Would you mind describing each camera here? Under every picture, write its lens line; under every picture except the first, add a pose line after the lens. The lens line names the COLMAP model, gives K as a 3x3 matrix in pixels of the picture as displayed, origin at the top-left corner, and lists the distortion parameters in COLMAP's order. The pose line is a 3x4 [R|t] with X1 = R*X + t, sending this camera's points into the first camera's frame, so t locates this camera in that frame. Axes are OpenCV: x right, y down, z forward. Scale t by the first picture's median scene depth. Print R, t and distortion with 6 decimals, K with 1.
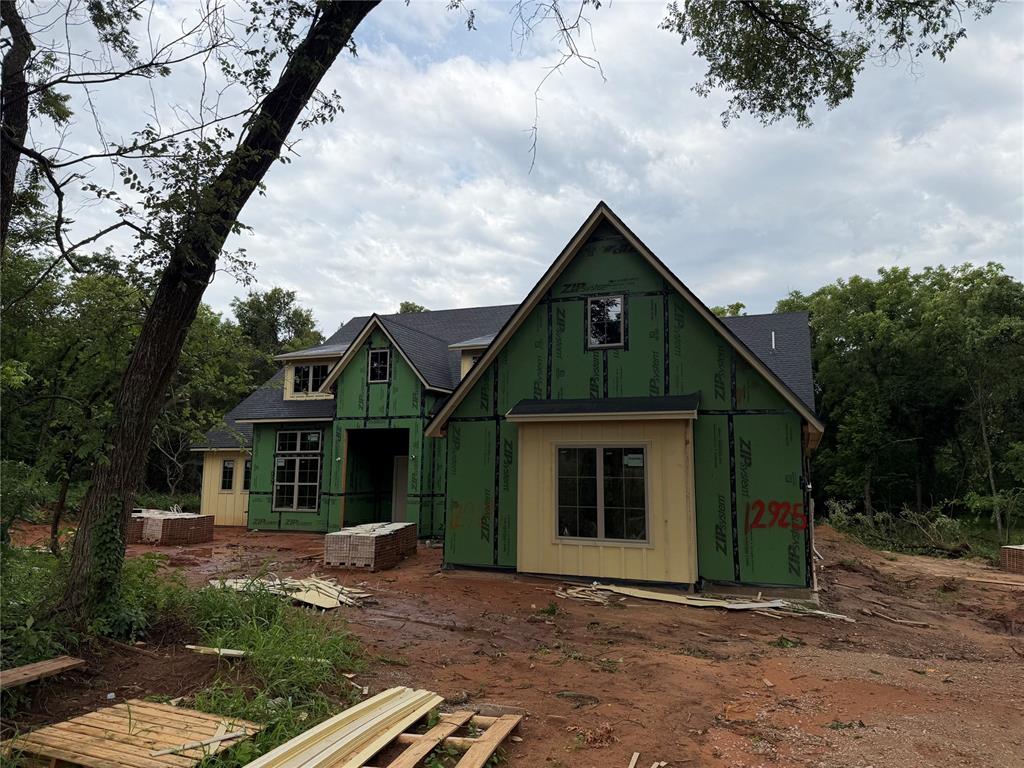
lens RADIAL K [[729.9, 0, 512.0], [0, 729.9, 384.0], [0, 0, 1]] dist [0.003591, 0.000618]
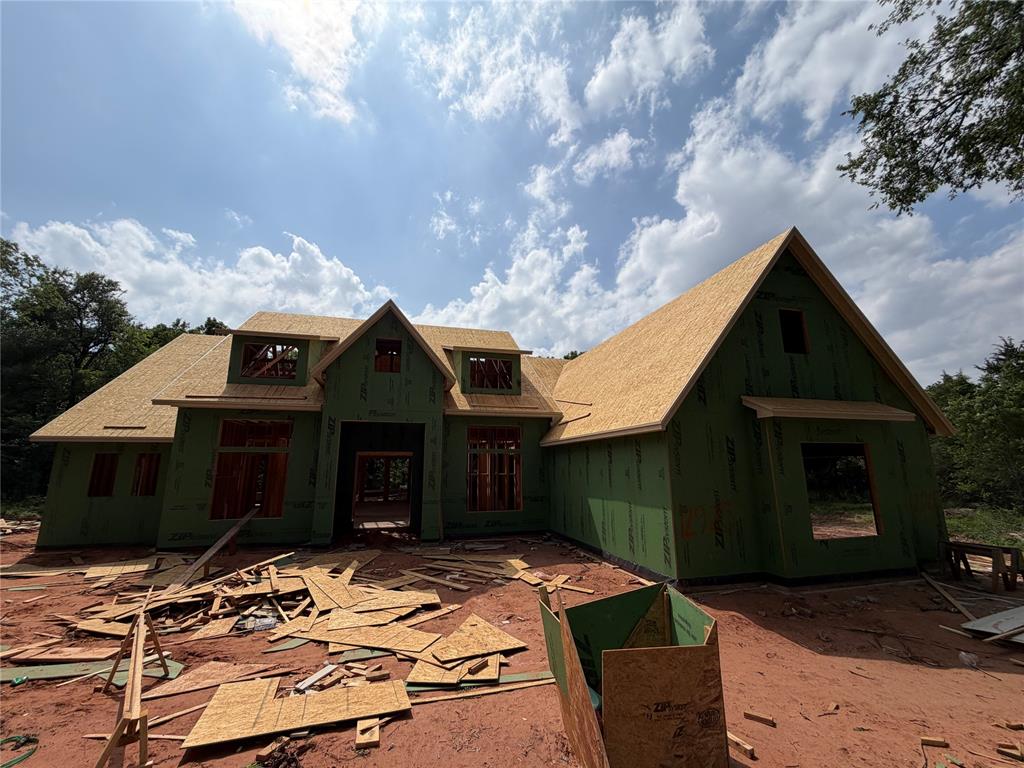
lens RADIAL K [[405.5, 0, 512.0], [0, 405.5, 384.0], [0, 0, 1]] dist [-0.001151, 0.000067]
pose [[0.801500, 0.093605, 0.590623, -0.331277], [-0.060129, 0.995282, -0.076140, 0.039644], [-0.594964, 0.025513, 0.803347, 0.443603]]
